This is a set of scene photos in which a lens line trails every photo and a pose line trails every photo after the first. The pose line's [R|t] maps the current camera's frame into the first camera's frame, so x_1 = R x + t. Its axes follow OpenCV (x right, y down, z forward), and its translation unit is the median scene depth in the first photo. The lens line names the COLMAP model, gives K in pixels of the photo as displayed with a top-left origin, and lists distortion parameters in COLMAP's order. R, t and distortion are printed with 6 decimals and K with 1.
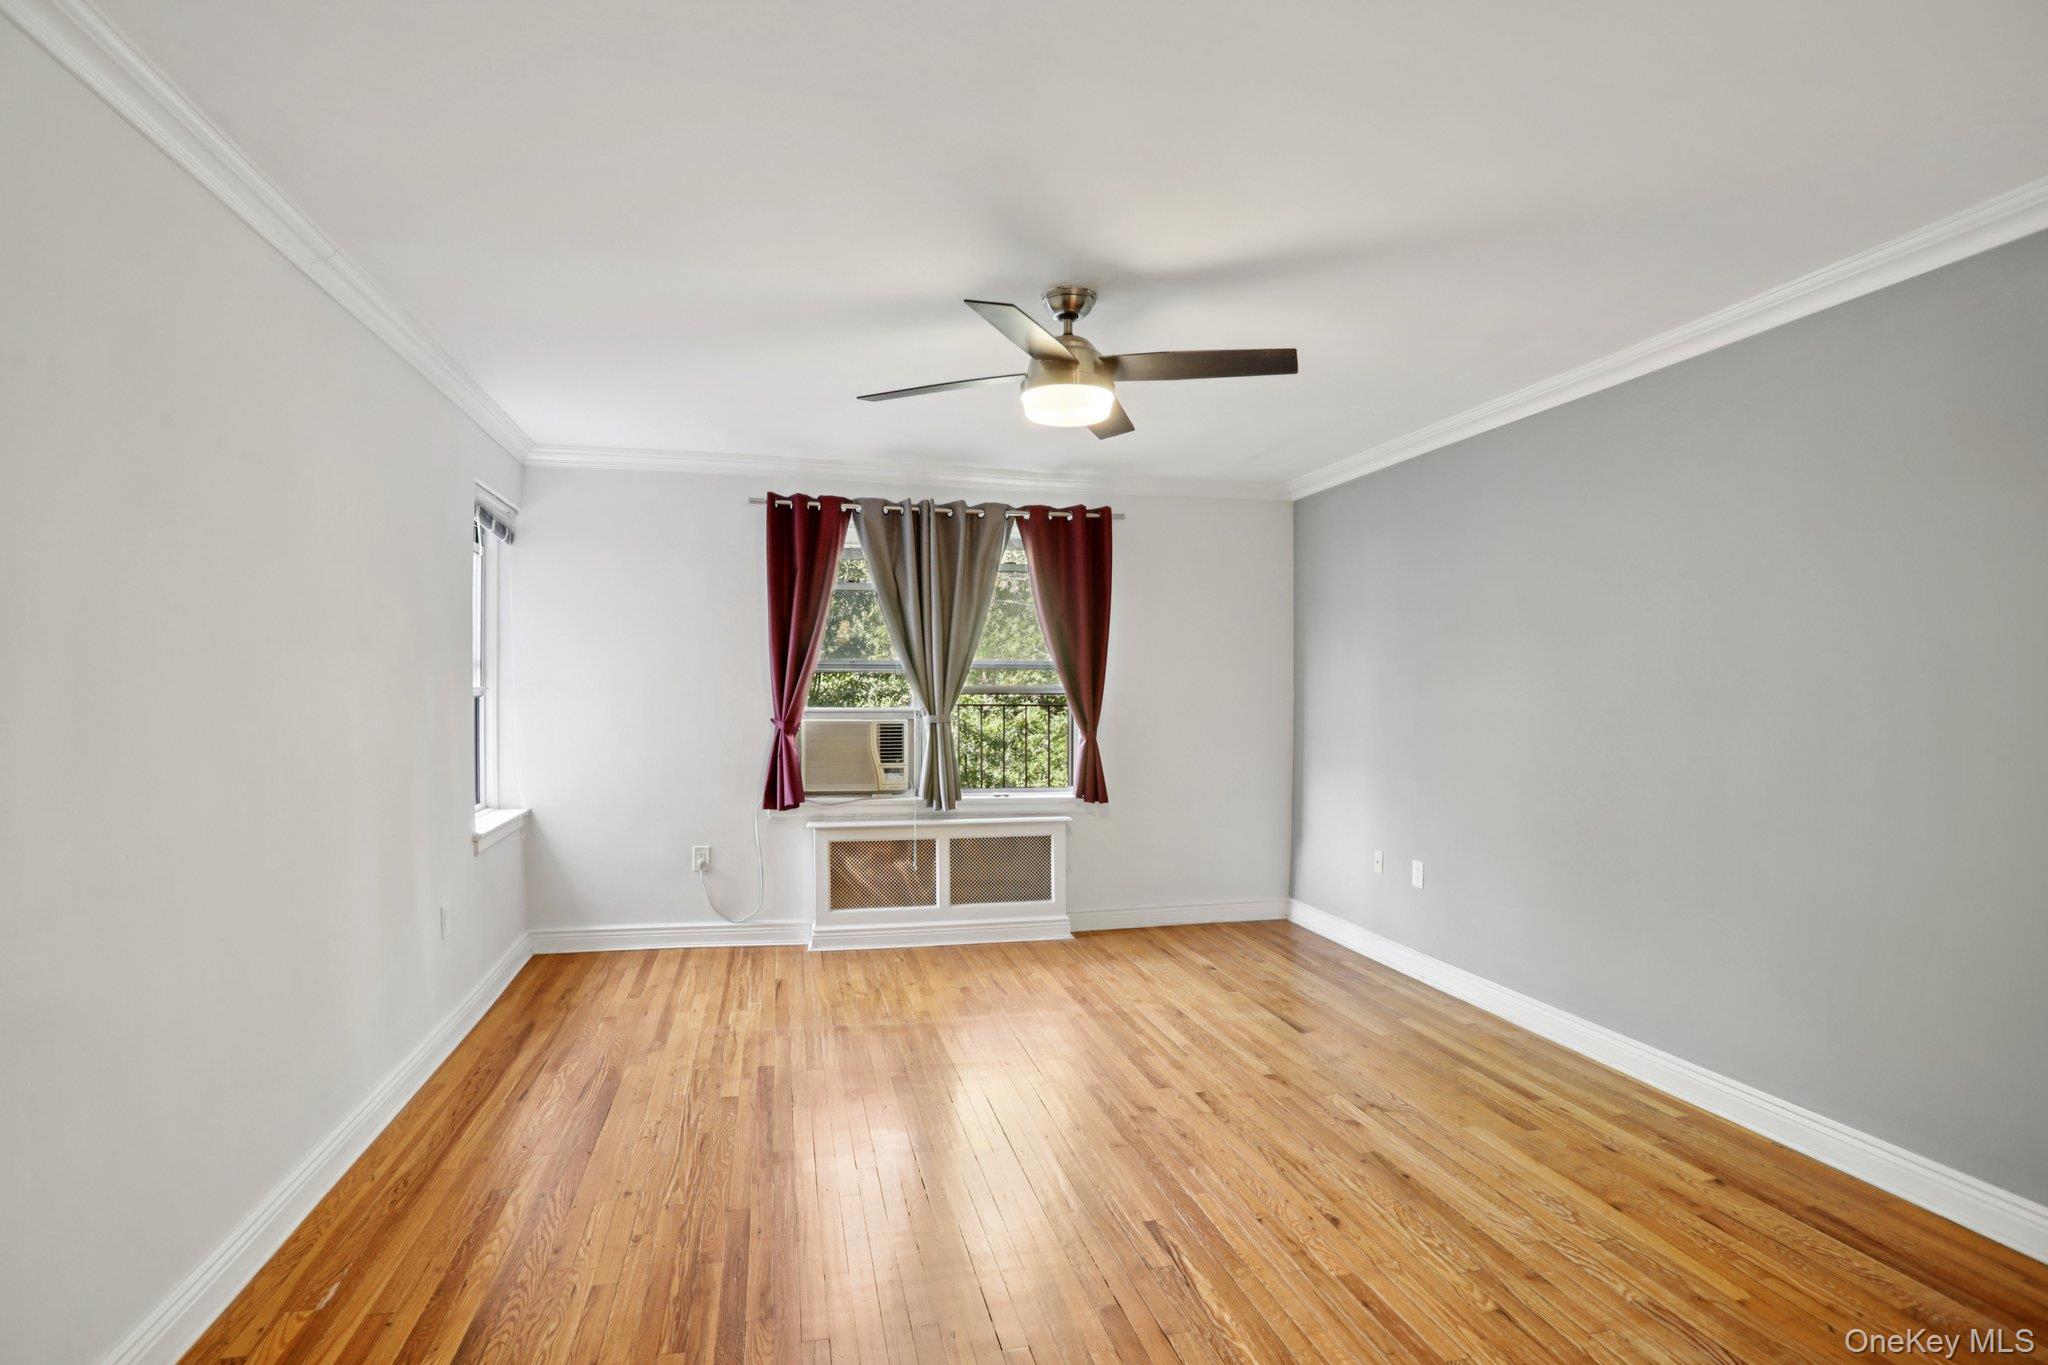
lens RADIAL K [[1003.4, 0, 989.3], [0, 1003.4, 713.5], [0, 0, 1]] dist [-0.070684, 0.026536]
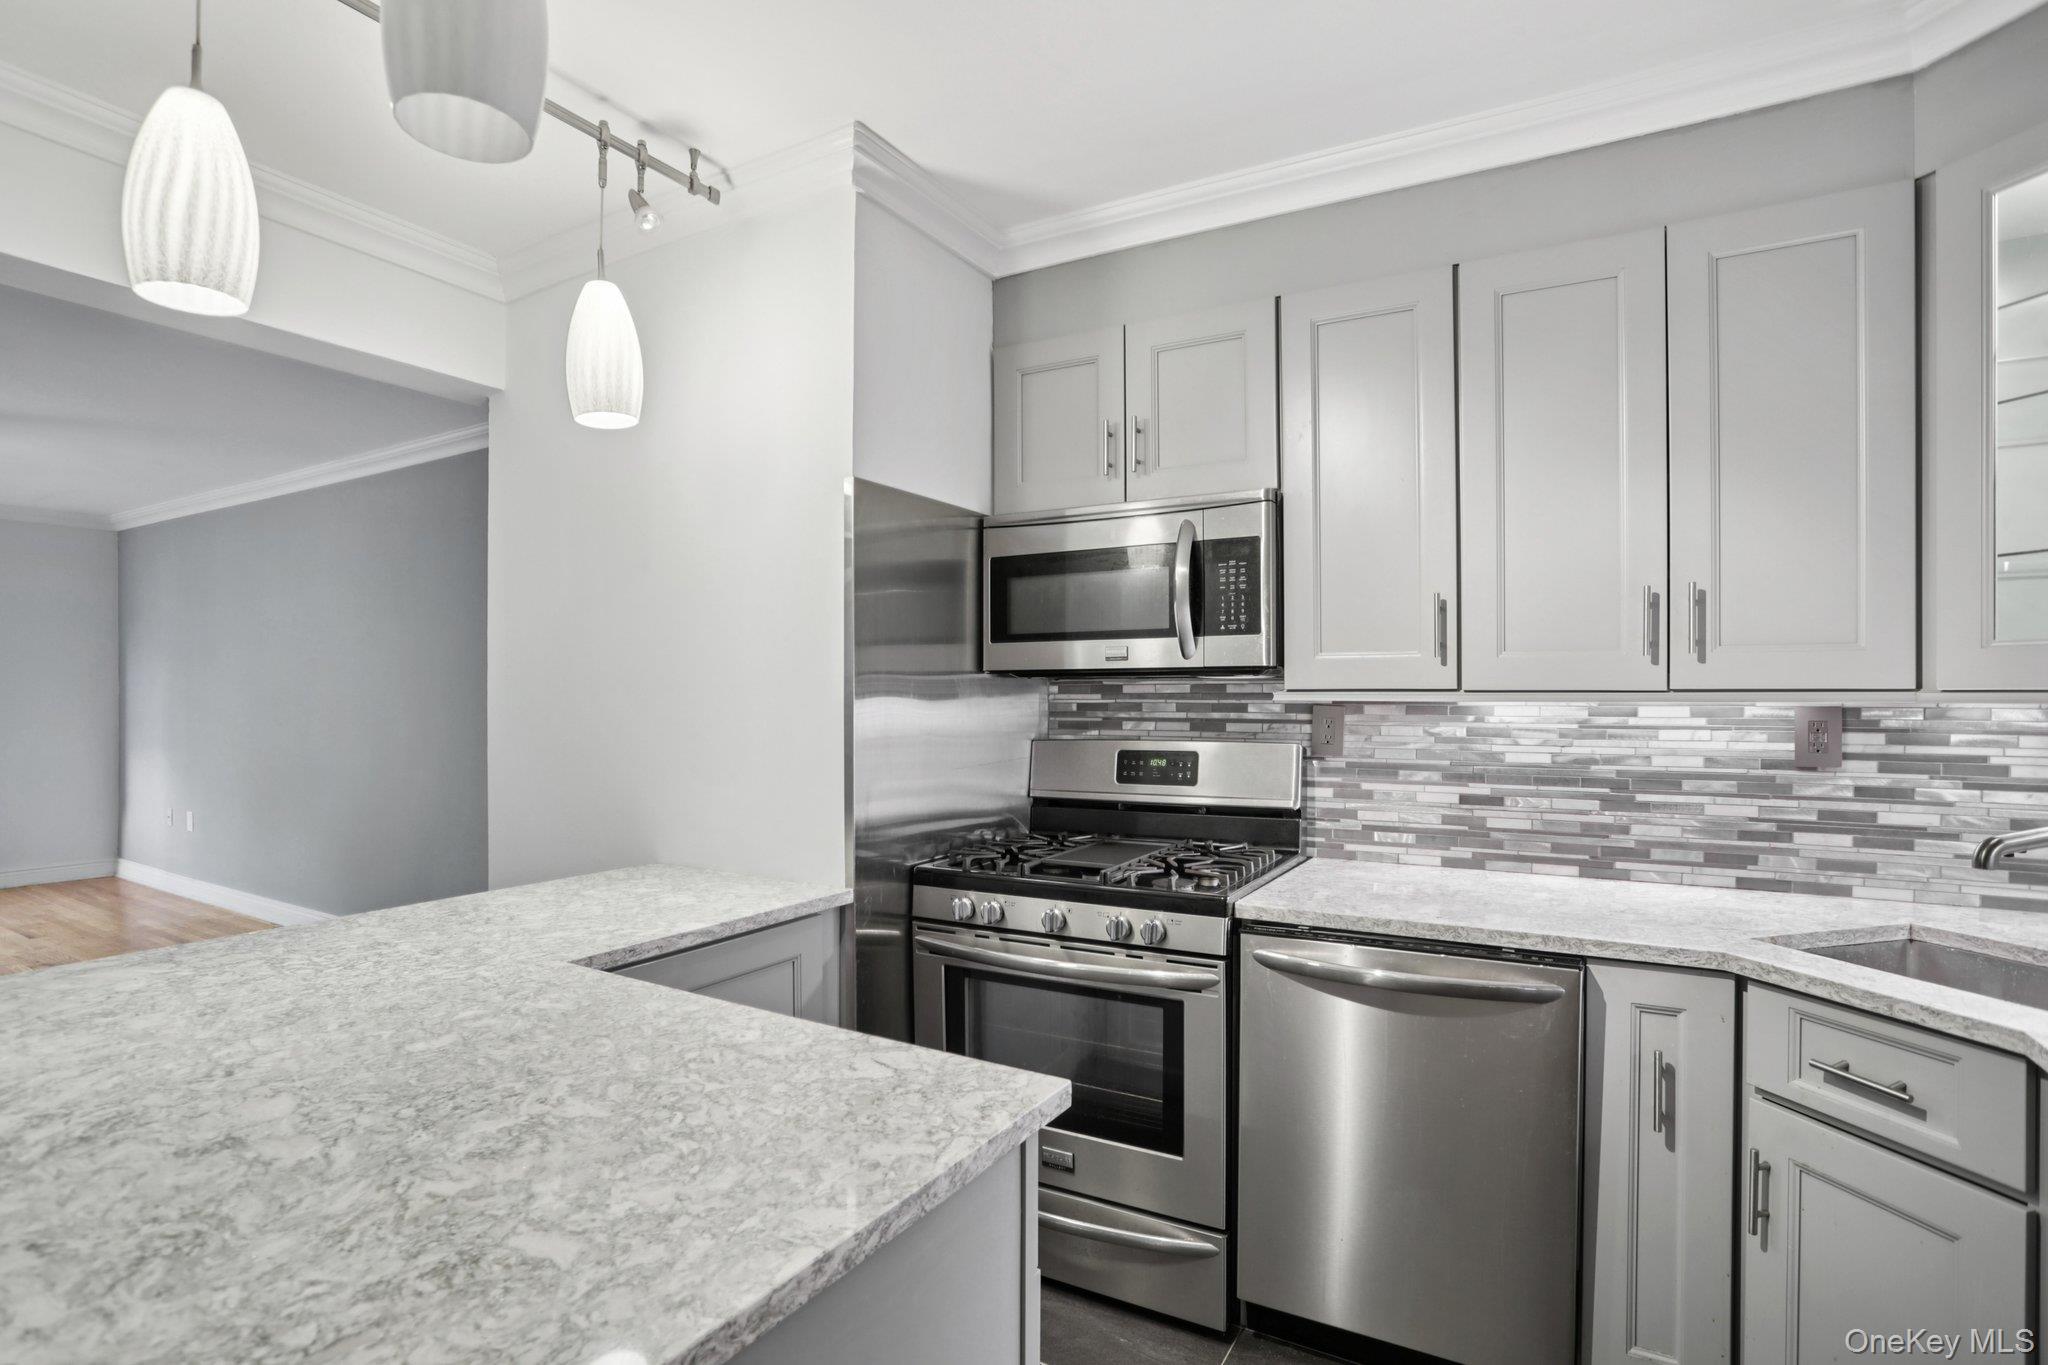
lens RADIAL K [[1003.4, 0, 1016.1], [0, 1003.4, 682.4], [0, 0, 1]] dist [-0.070684, 0.026536]
pose [[0.673884, 0.010051, 0.738769, 0.196256], [0.012046, 0.999625, -0.024588, 0.016701], [-0.738739, 0.025469, 0.673511, -0.664142]]
